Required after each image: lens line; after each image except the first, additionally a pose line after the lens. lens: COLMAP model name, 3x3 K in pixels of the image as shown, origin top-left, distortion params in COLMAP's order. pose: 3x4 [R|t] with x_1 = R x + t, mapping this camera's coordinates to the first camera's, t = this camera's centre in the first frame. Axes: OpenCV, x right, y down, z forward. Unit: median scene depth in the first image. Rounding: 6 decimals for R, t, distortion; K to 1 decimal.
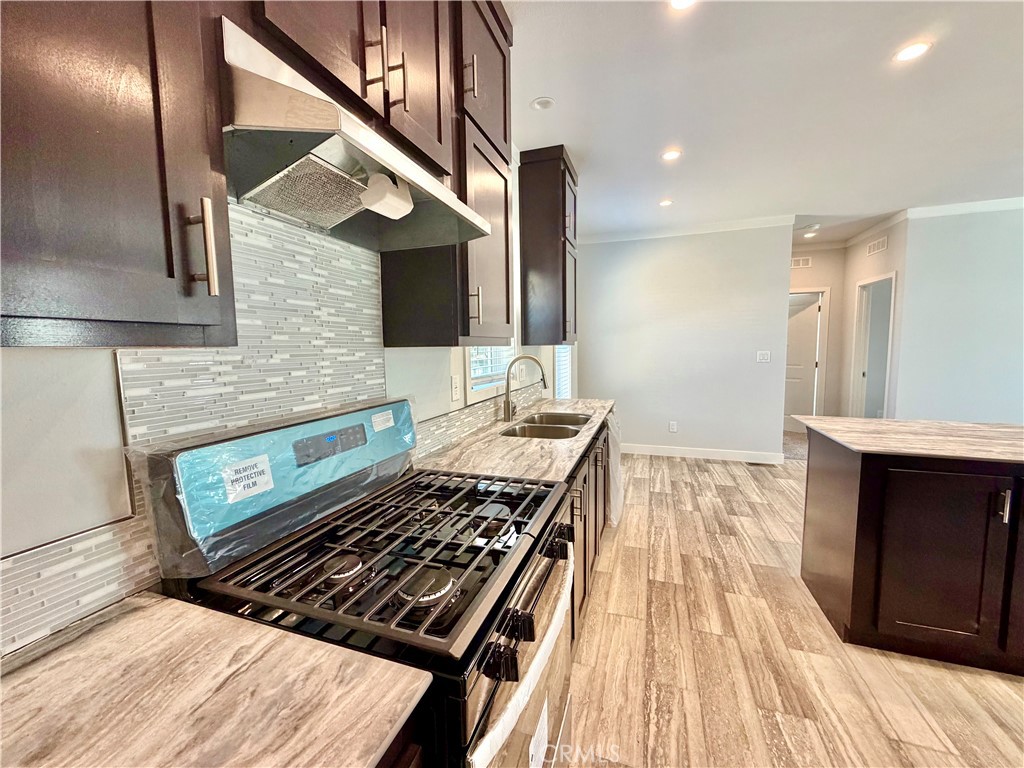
lens RADIAL K [[408.8, 0, 507.5], [0, 408.8, 381.9], [0, 0, 1]] dist [-0.003391, 0.001730]
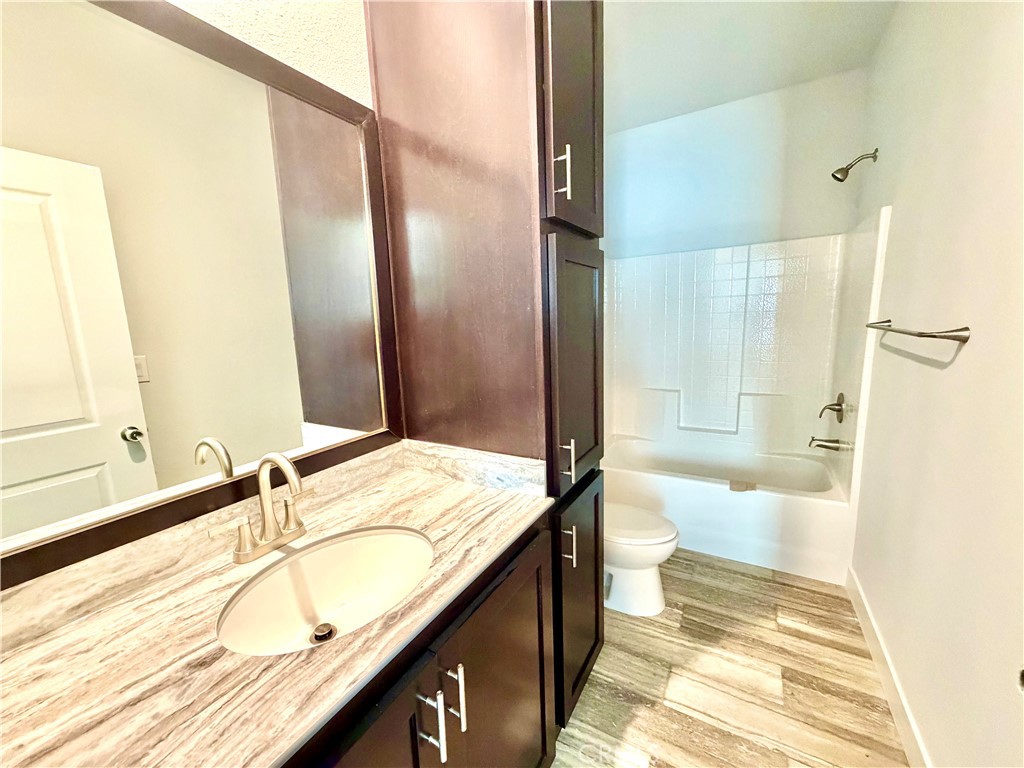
lens RADIAL K [[408.8, 0, 509.7], [0, 408.8, 383.4], [0, 0, 1]] dist [-0.003391, 0.001730]
pose [[-0.191368, 0.174646, -0.965856, 1.357005], [-0.048647, 0.981145, 0.187049, -0.120220], [0.980312, 0.082781, -0.179264, 0.969088]]
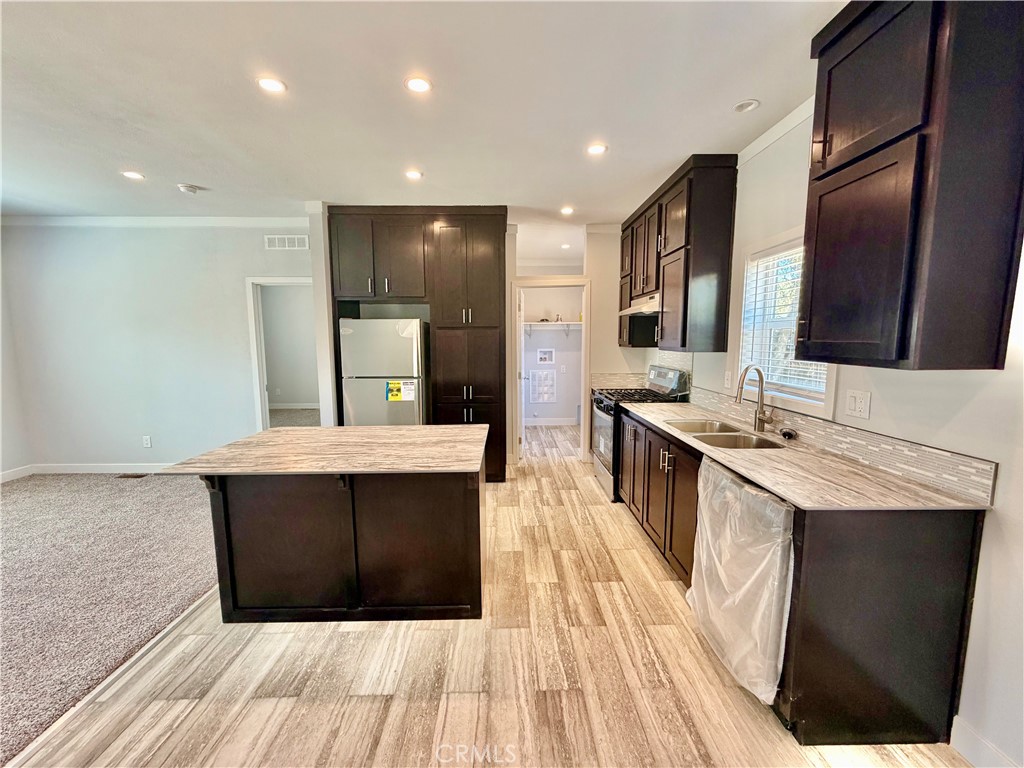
lens RADIAL K [[408.8, 0, 510.0], [0, 408.8, 387.0], [0, 0, 1]] dist [-0.003391, 0.001730]
pose [[-0.938594, 0.059010, -0.339940, 0.908780], [-0.012455, 0.978829, 0.204303, -0.205193], [0.344799, 0.195991, -0.917987, 1.698573]]
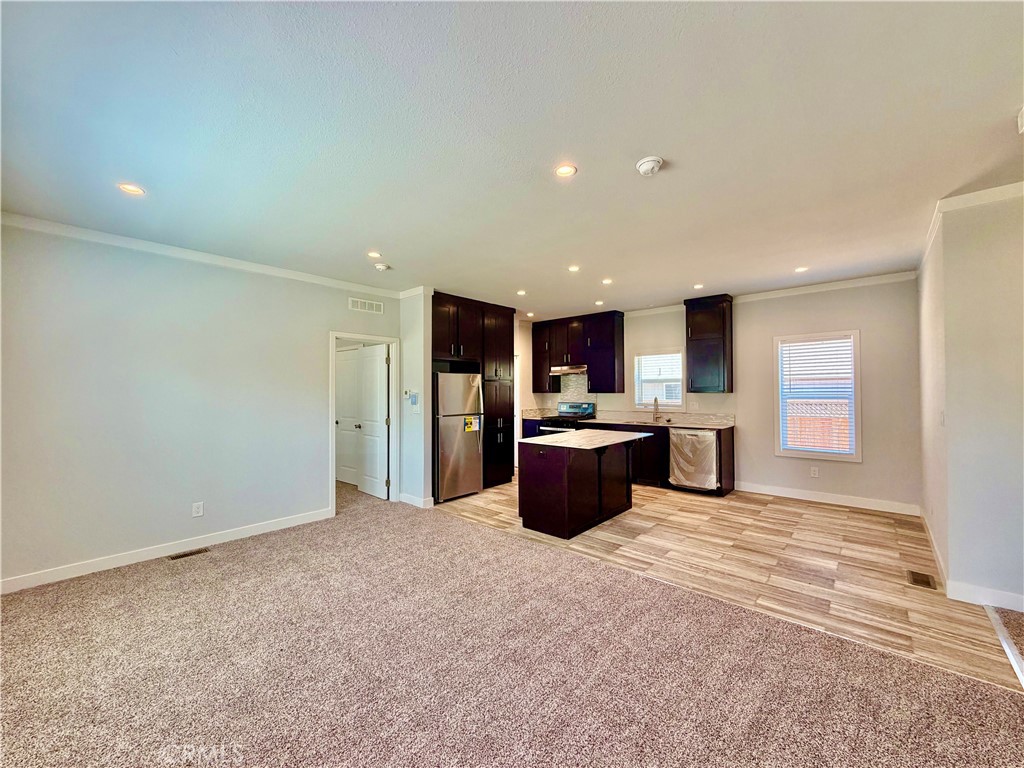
lens RADIAL K [[408.8, 0, 513.1], [0, 408.8, 385.5], [0, 0, 1]] dist [-0.003391, 0.001730]
pose [[-0.379904, 0.006581, -0.925002, 2.758262], [-0.066449, 0.997197, 0.034386, -0.164451], [0.922636, 0.074529, -0.378402, 1.145086]]
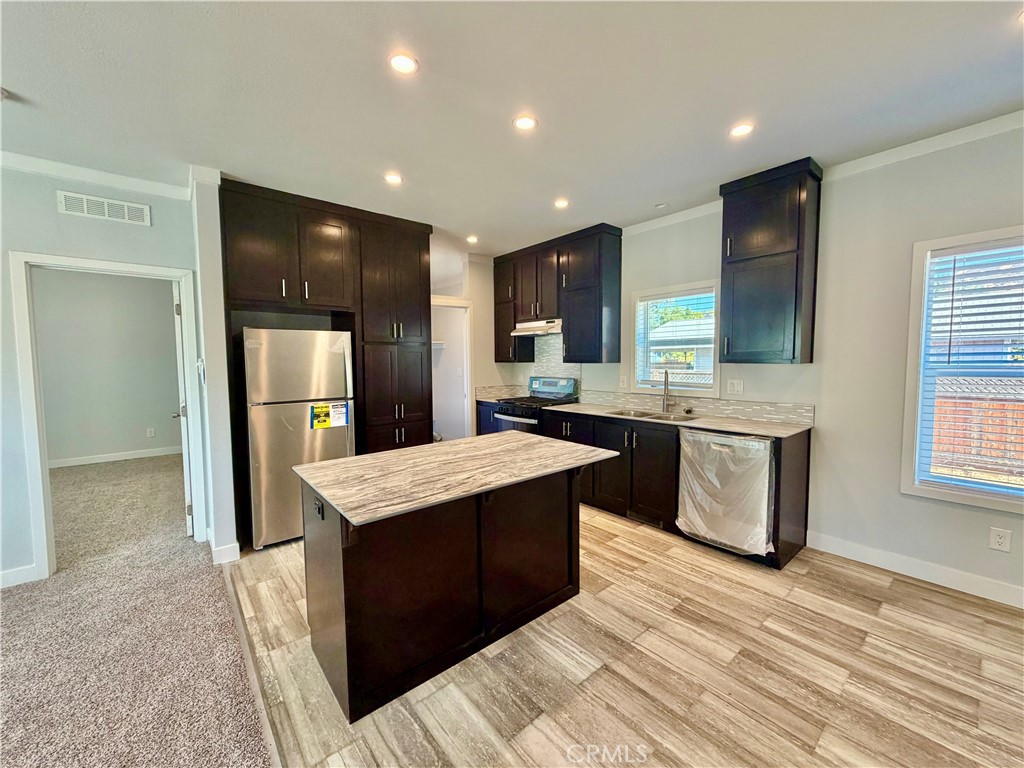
lens RADIAL K [[408.8, 0, 512.7], [0, 408.8, 385.7], [0, 0, 1]] dist [-0.003391, 0.001730]
pose [[-0.509161, 0.076127, -0.857298, 1.602019], [-0.057637, 0.990829, 0.122215, -0.156248], [0.858739, 0.111639, -0.500103, 1.274294]]
